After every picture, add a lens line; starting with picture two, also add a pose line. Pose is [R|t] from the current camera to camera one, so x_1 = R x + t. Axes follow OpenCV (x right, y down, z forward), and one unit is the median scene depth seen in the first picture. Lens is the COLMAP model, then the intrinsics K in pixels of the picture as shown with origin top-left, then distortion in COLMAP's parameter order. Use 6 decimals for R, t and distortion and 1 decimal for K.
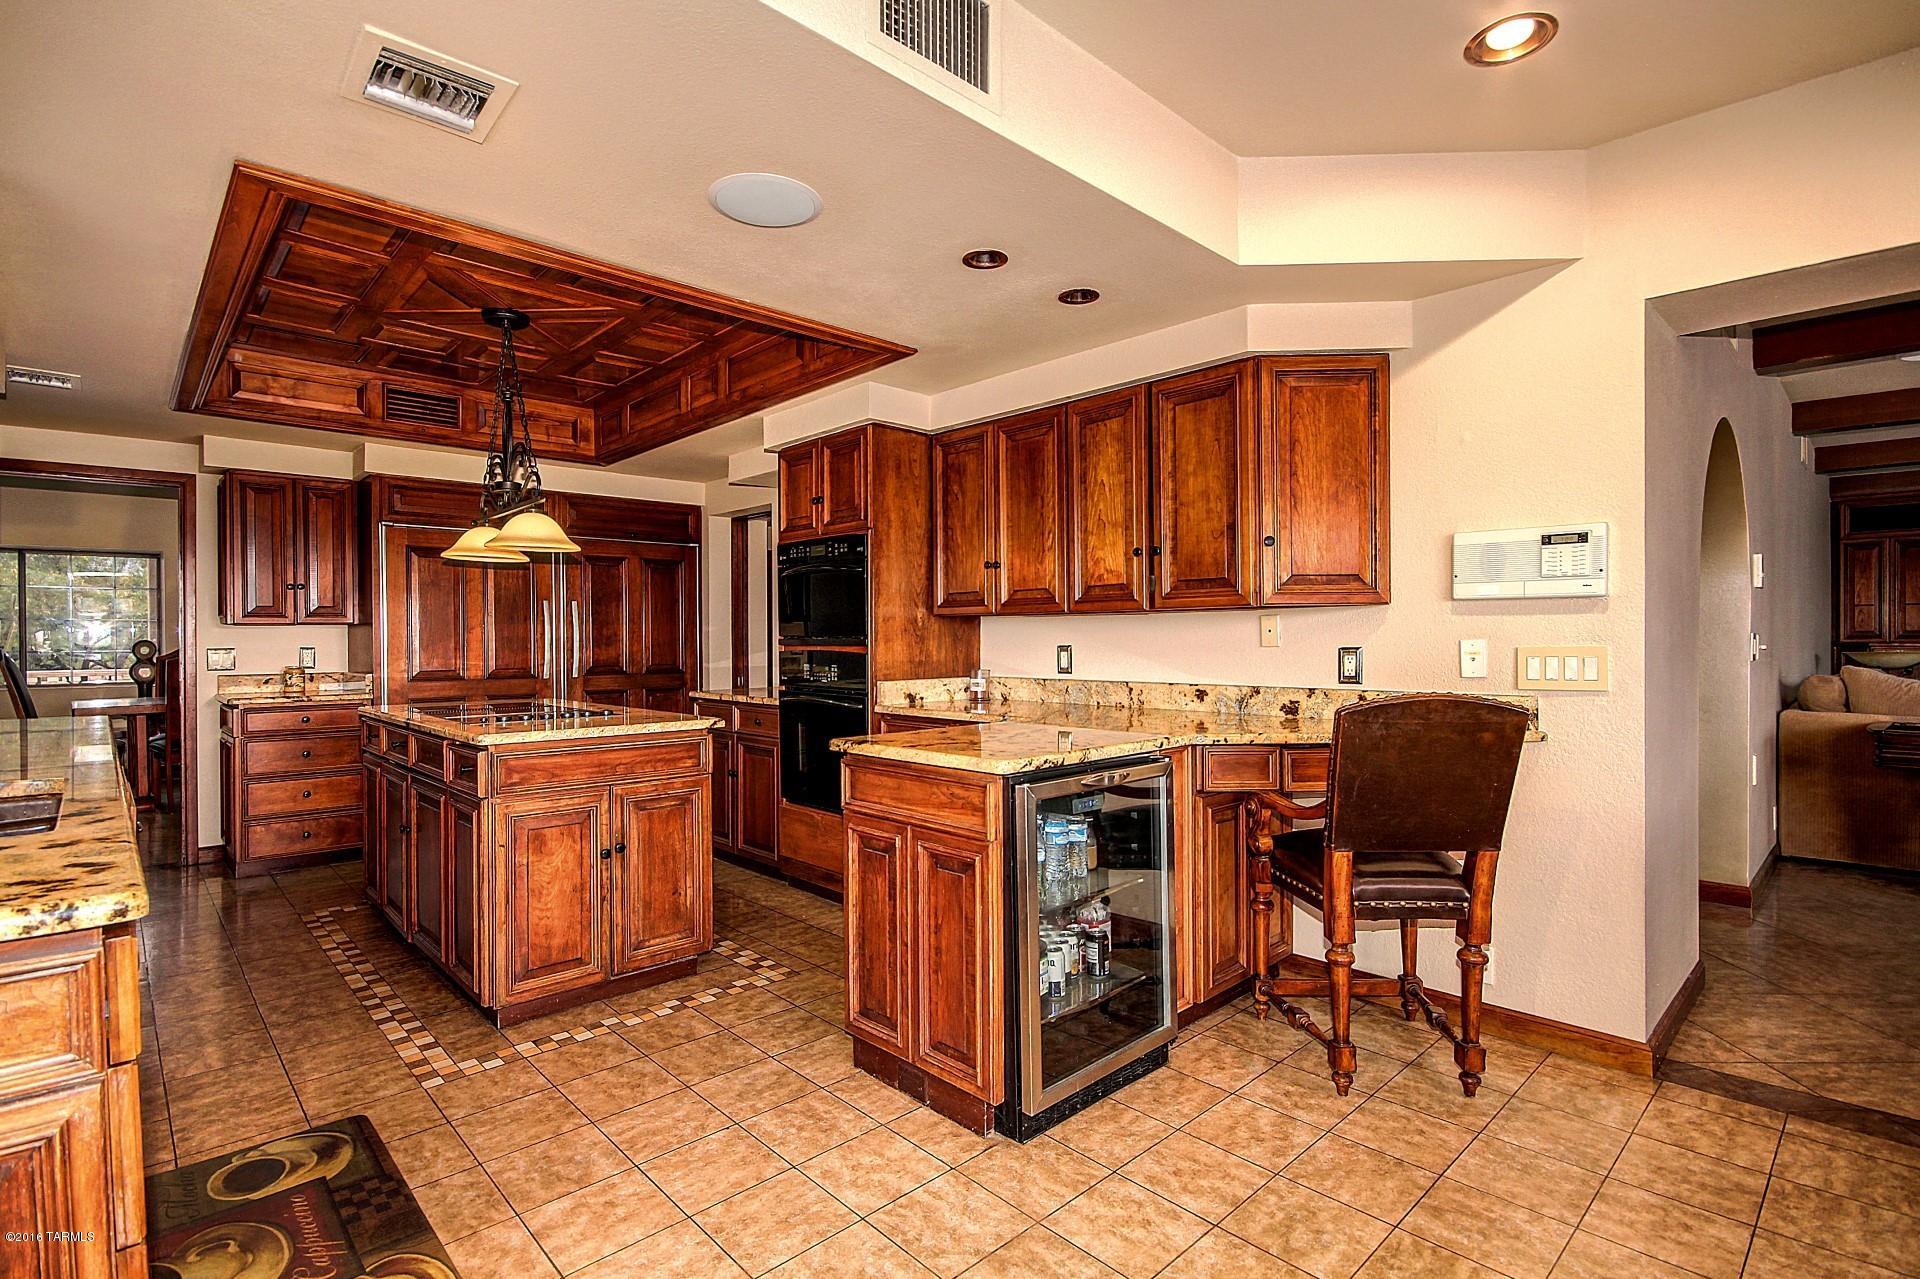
lens RADIAL K [[915.8, 0, 967.5], [0, 915.8, 638.0], [0, 0, 1]] dist [0.005602, -0.000395]
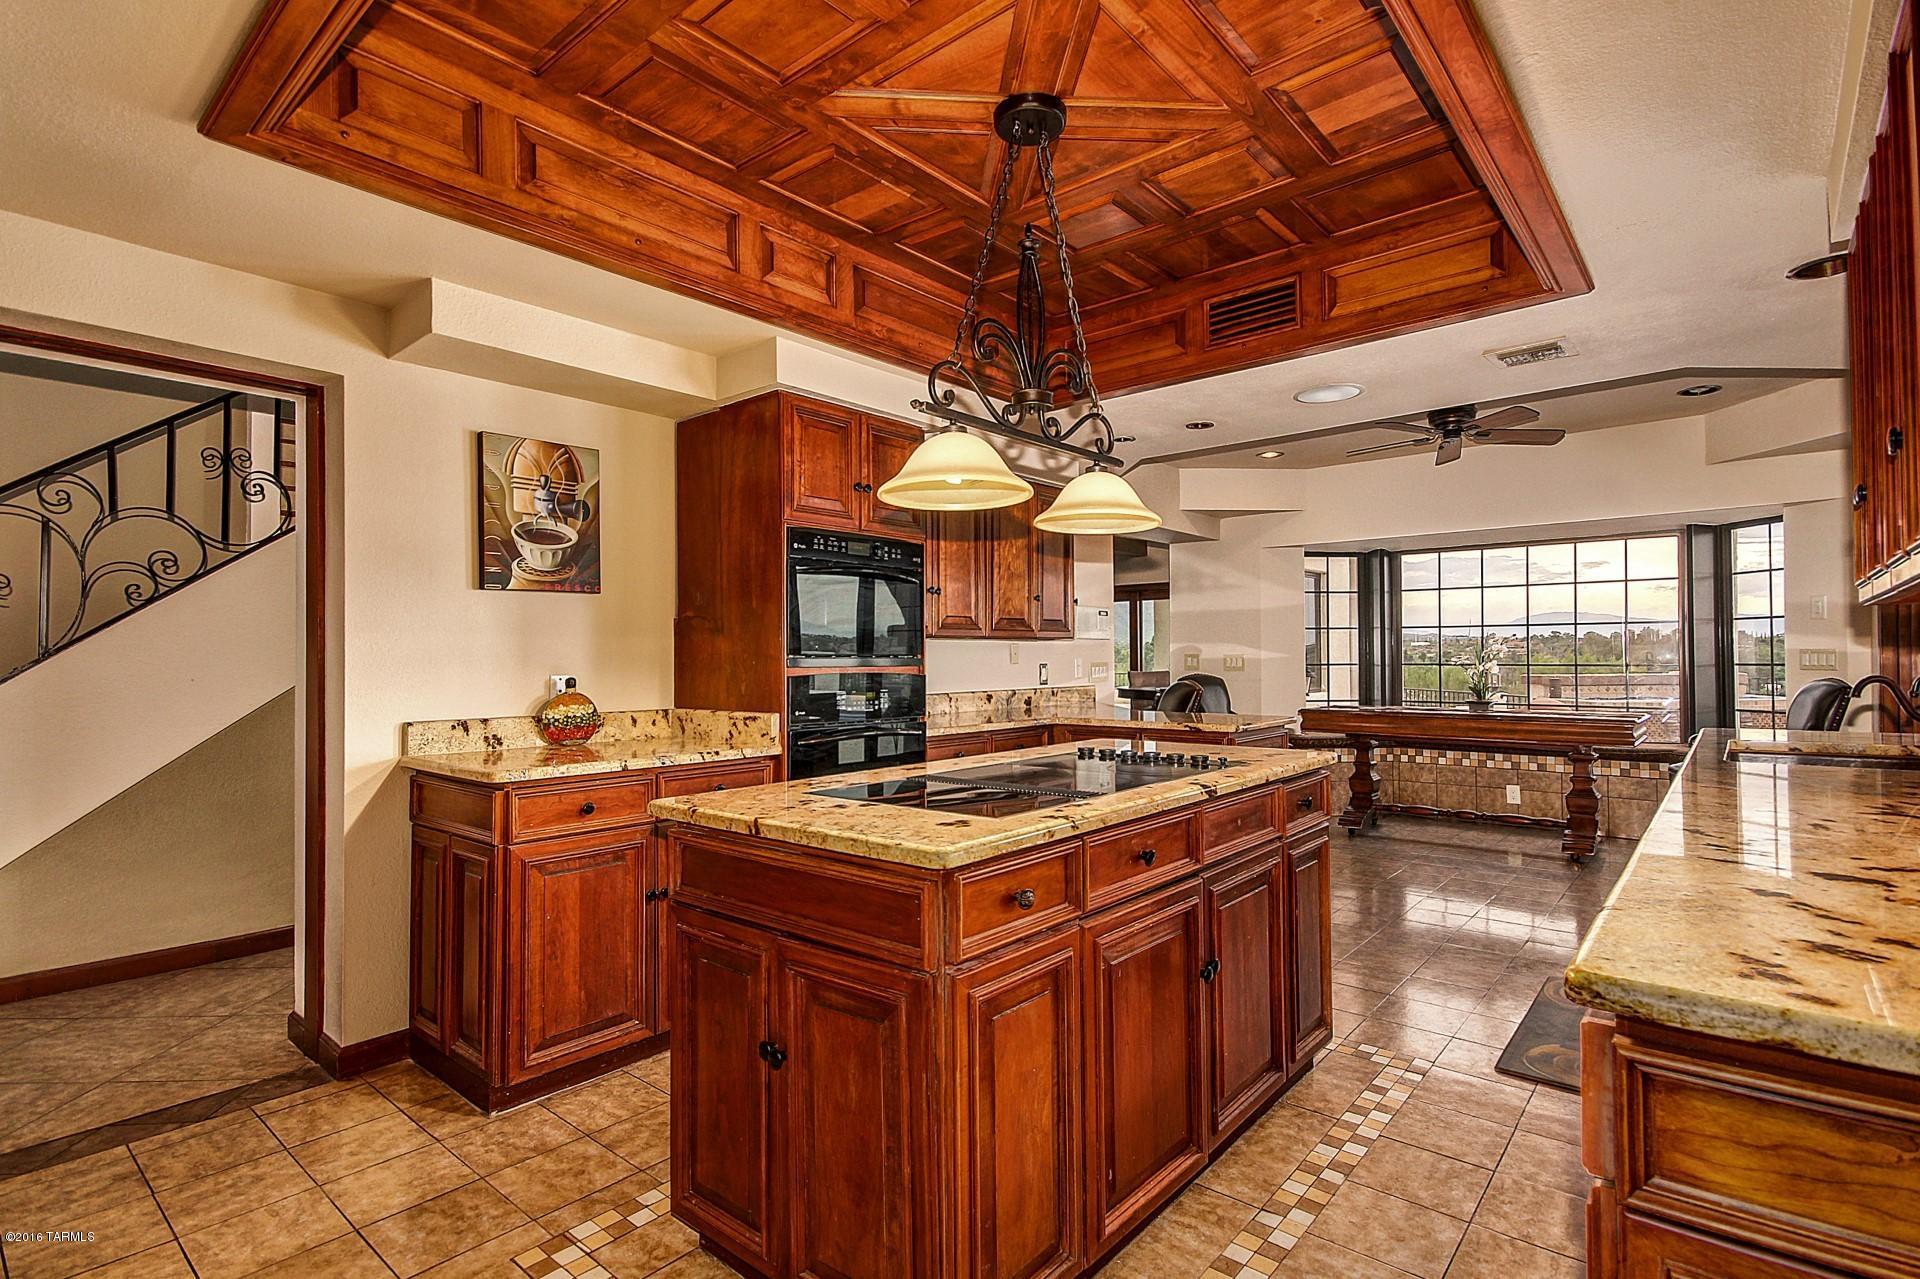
lens RADIAL K [[915.8, 0, 967.2], [0, 915.8, 646.6], [0, 0, 1]] dist [0.005602, -0.000395]
pose [[-0.109385, 0.015085, 0.993885, -1.310050], [0.001556, 0.999886, -0.015005, 0.003477], [-0.993998, -0.000095, -0.109396, 1.343886]]
